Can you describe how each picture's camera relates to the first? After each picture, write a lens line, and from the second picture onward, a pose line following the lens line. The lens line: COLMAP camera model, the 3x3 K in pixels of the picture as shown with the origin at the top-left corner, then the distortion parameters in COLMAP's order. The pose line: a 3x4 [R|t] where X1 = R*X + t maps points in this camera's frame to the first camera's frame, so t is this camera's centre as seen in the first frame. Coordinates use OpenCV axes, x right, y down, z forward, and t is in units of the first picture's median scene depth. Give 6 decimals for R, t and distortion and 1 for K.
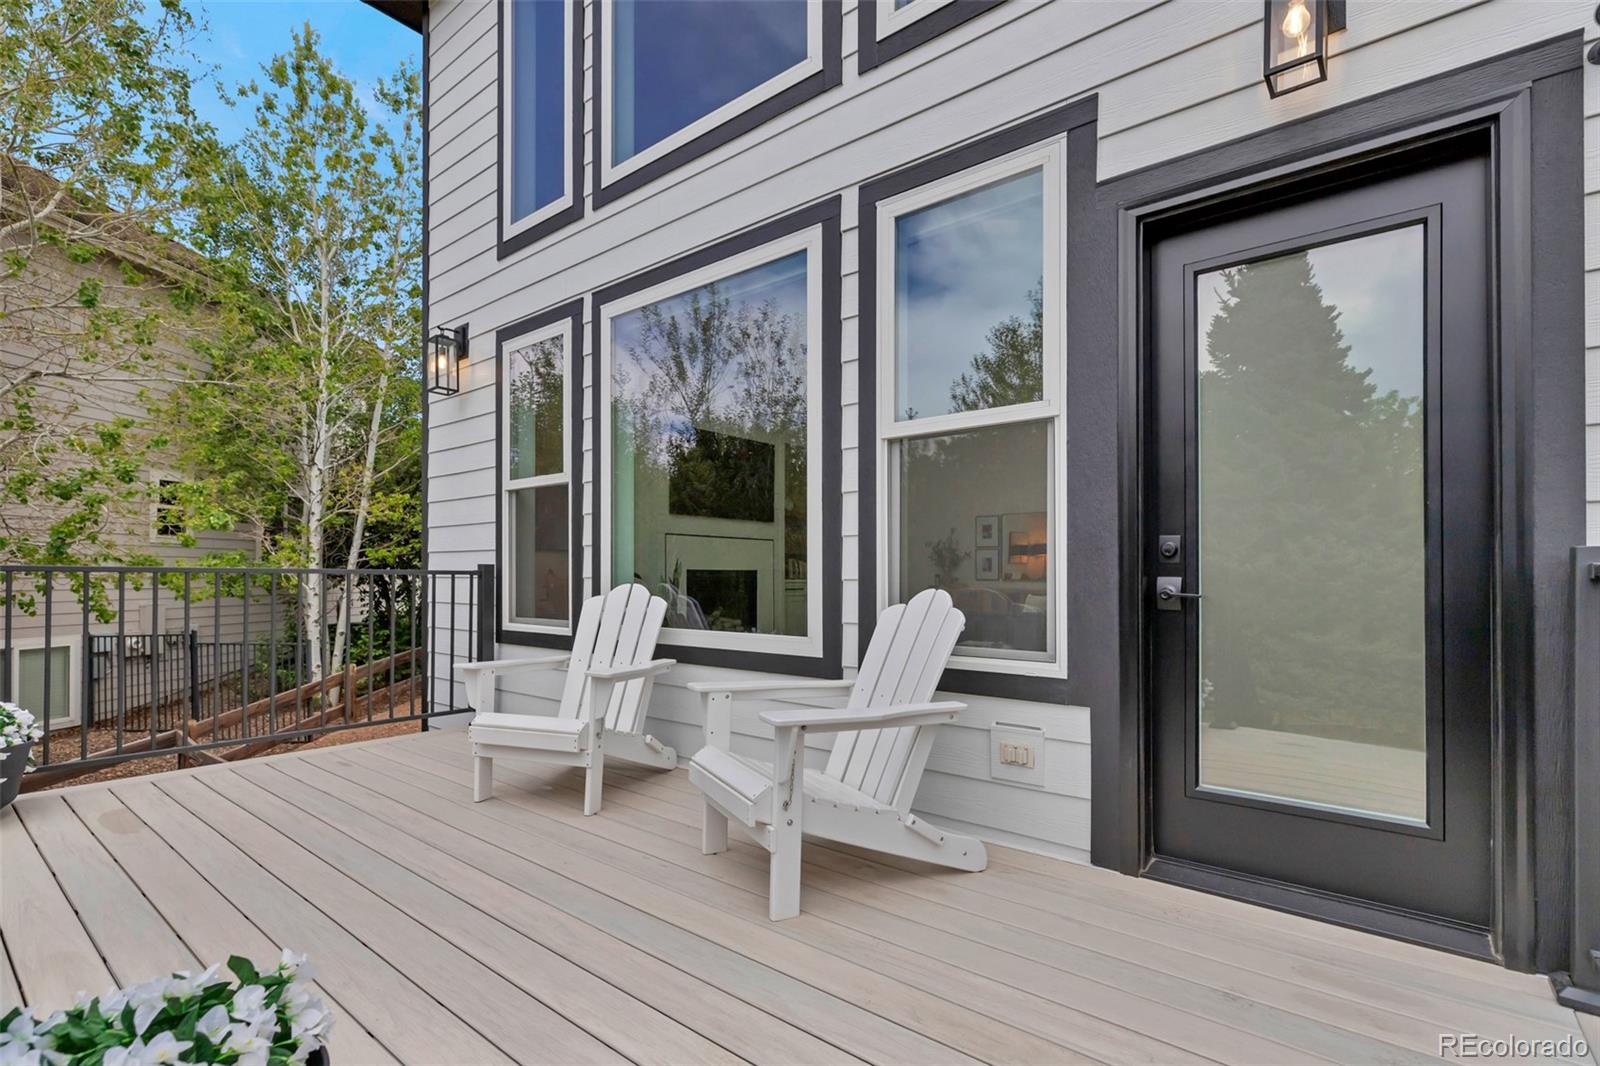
lens RADIAL K [[732.8, 0, 797.1], [0, 732.8, 569.8], [0, 0, 1]] dist [0.000384, 0.000077]
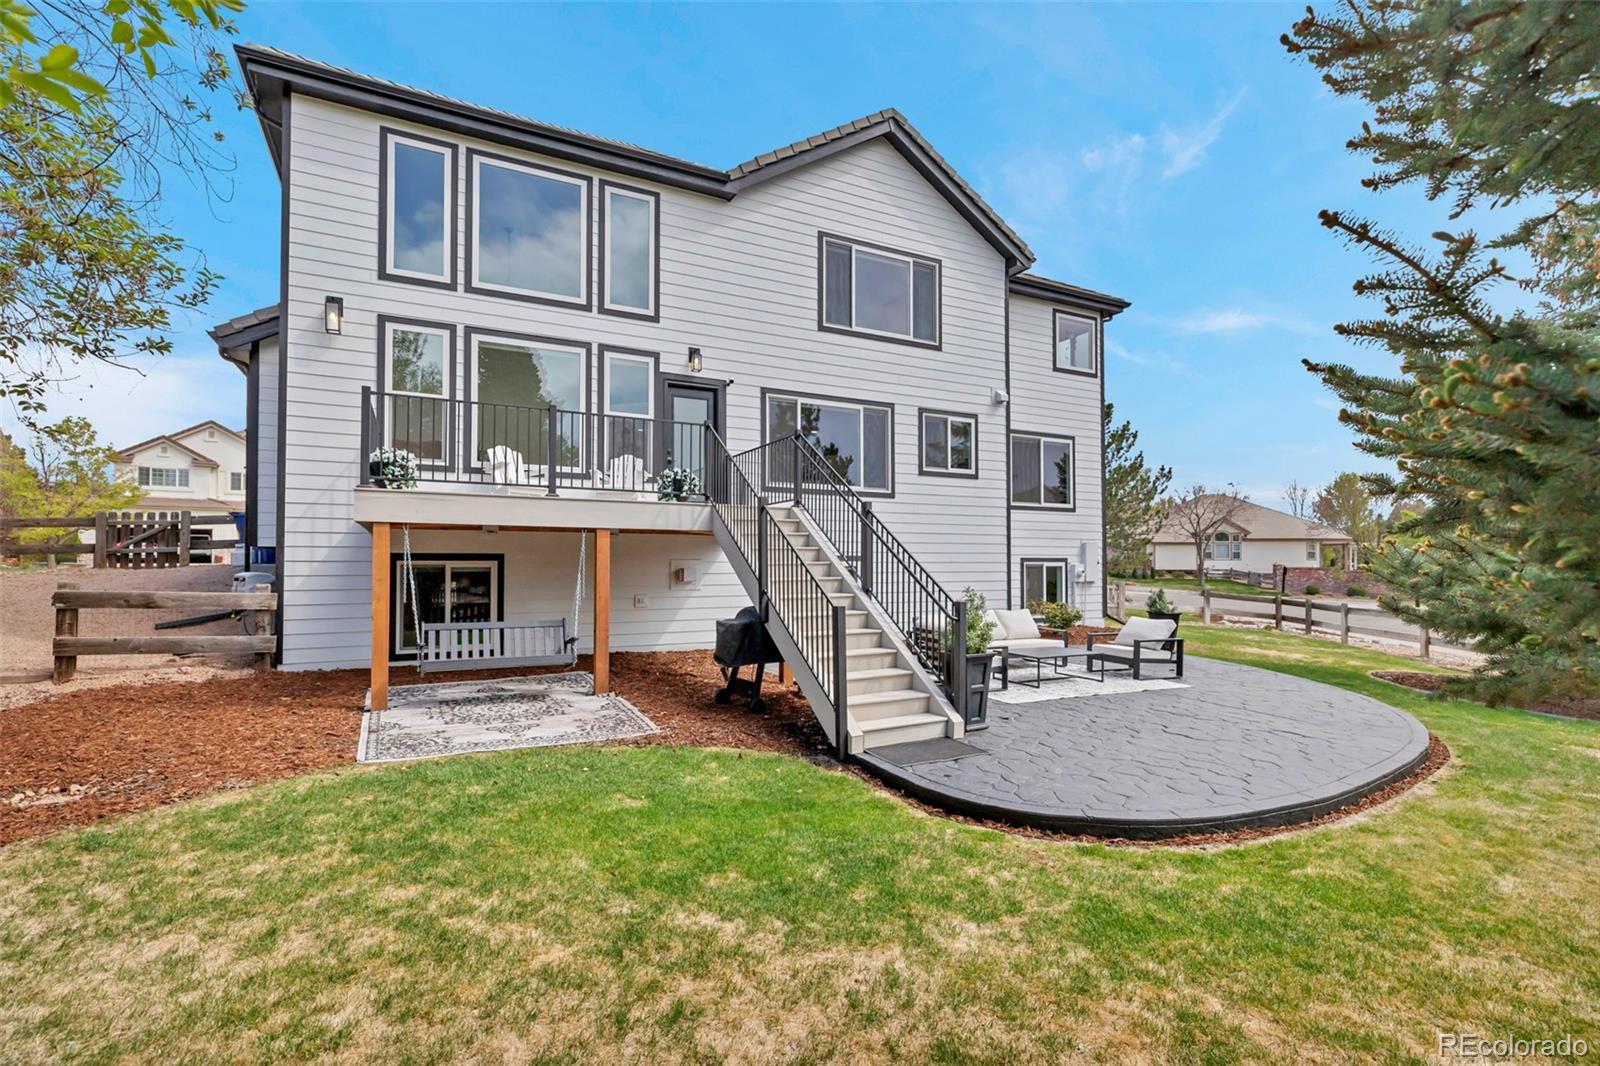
lens RADIAL K [[732.8, 0, 797.1], [0, 732.8, 569.8], [0, 0, 1]] dist [0.000384, 0.000077]
pose [[0.416495, -0.001194, 0.909137, -2.798322], [-0.009673, 0.999937, 0.005745, 0.560938], [-0.909086, -0.011187, 0.416457, -1.410064]]
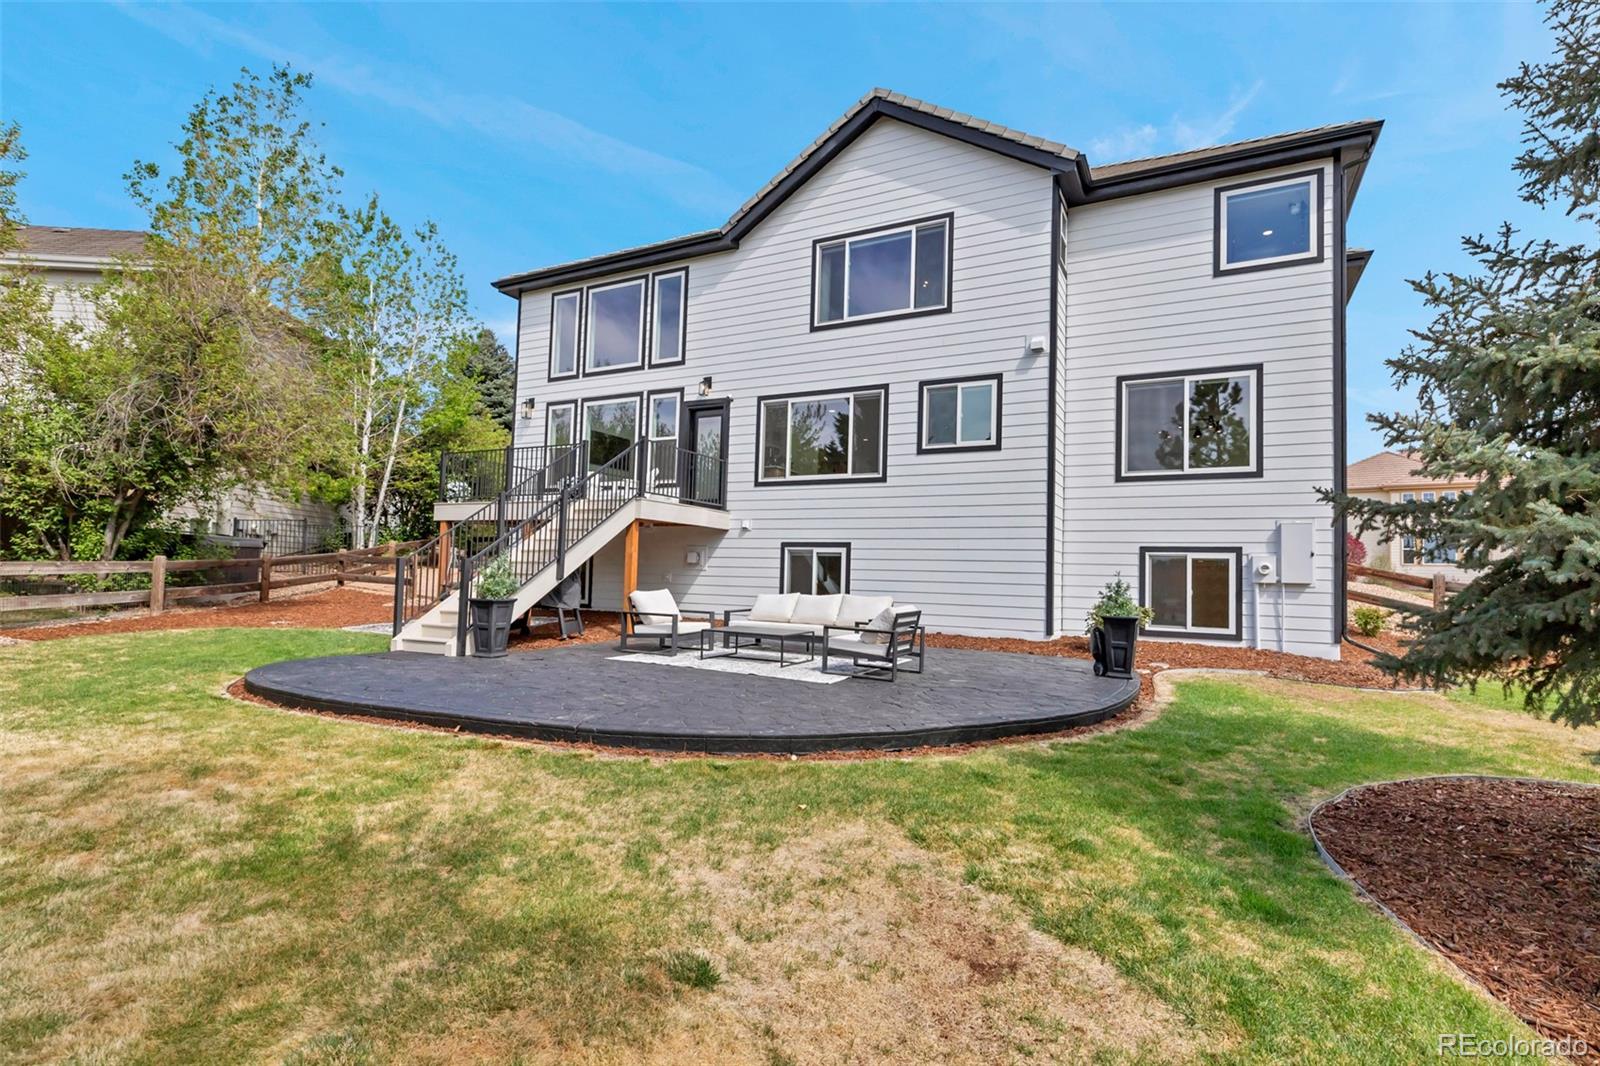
lens RADIAL K [[735.6, 0, 802.9], [0, 735.6, 560.2], [0, 0, 1]] dist [0.000054, 0.000111]
pose [[0.980092, 0.034832, 0.195464, 0.185528], [-0.032533, 0.999359, -0.014961, 0.677532], [-0.195860, 0.008304, 0.980597, -4.154177]]
